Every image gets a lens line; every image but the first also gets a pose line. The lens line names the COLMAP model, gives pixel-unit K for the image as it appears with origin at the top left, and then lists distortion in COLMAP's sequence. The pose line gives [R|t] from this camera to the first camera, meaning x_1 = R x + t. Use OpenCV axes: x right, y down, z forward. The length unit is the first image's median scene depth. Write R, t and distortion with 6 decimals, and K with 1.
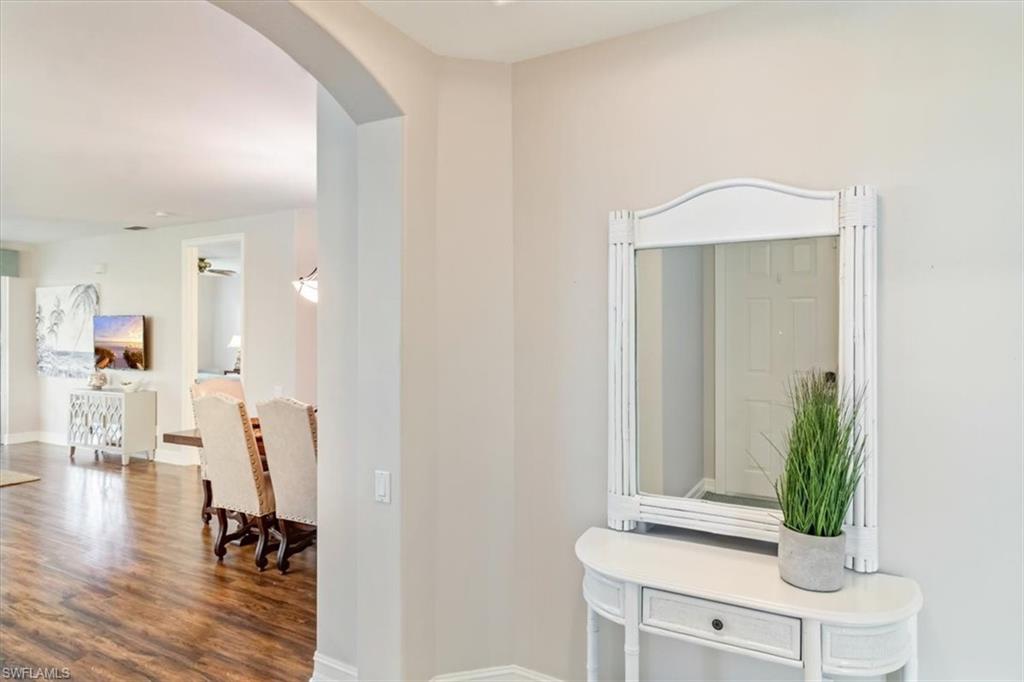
lens RADIAL K [[602.4, 0, 519.0], [0, 602.4, 332.0], [0, 0, 1]] dist [0.004891, -0.000577]
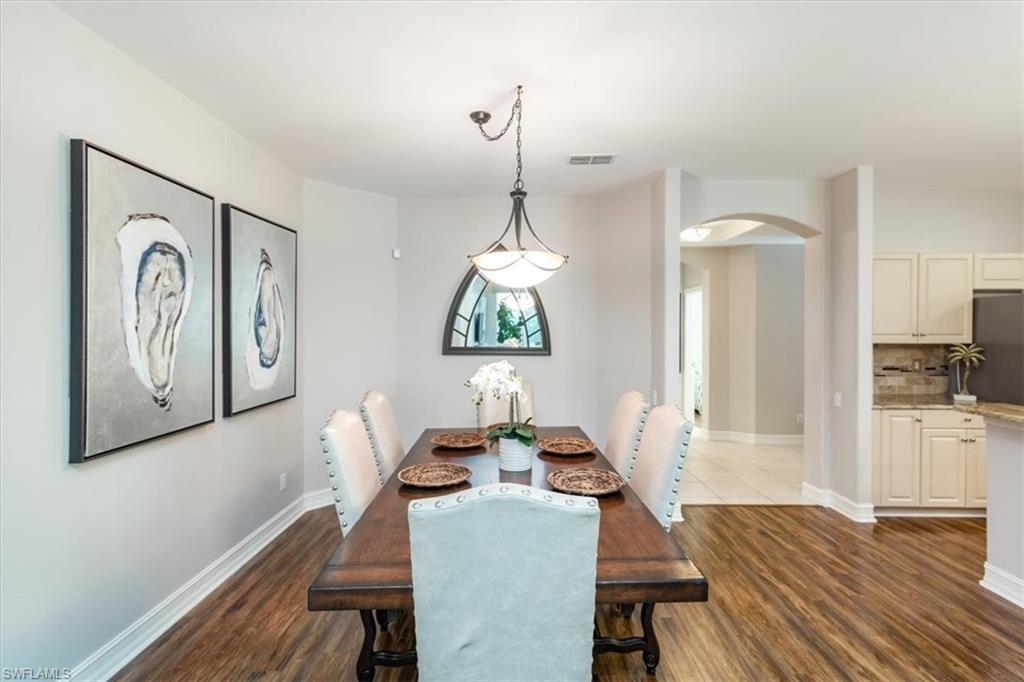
lens RADIAL K [[474.7, 0, 512.9], [0, 474.7, 332.5], [0, 0, 1]] dist [0.006054, 0.000453]
pose [[-0.480900, 0.000164, 0.876775, -1.225570], [0.003039, 0.999994, 0.001480, 0.004715], [-0.876770, 0.003377, -0.480898, 1.923316]]
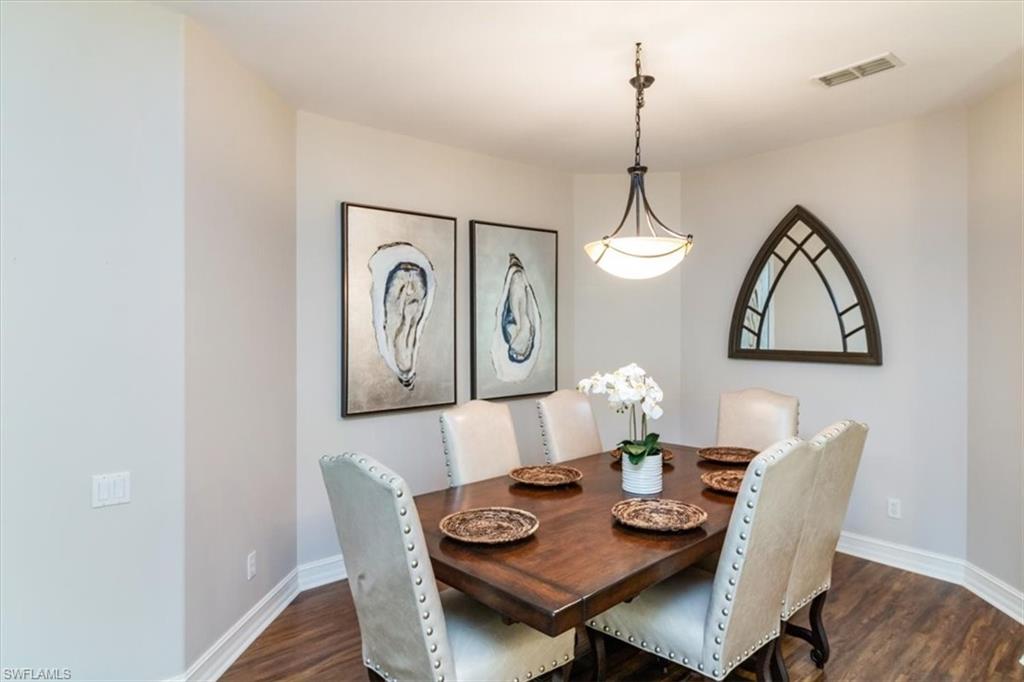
lens RADIAL K [[594.4, 0, 517.7], [0, 594.4, 330.4], [0, 0, 1]] dist [-0.003347, 0.004219]
pose [[0.332534, -0.003093, 0.943086, -1.404902], [0.002428, 0.999994, 0.002424, 0.001658], [-0.943088, 0.001484, 0.332539, 1.373227]]
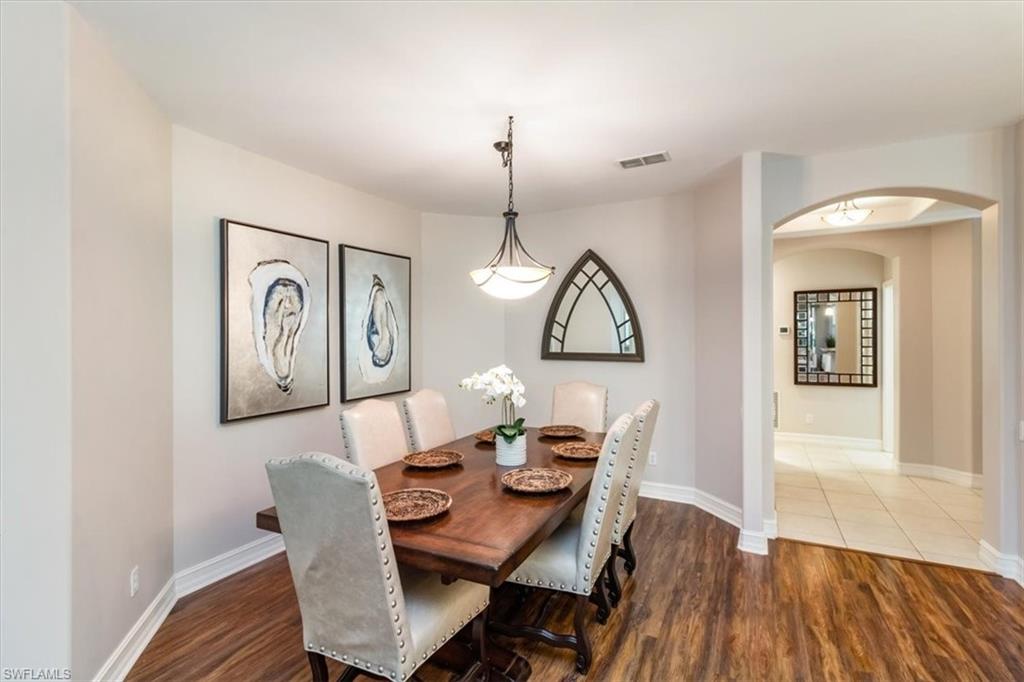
lens RADIAL K [[474.7, 0, 512.6], [0, 474.7, 336.7], [0, 0, 1]] dist [0.006054, 0.000453]
pose [[-0.038419, 0.001605, 0.999260, -1.422841], [0.007328, 0.999972, -0.001324, 0.000966], [-0.999235, 0.007272, -0.038429, 1.536917]]
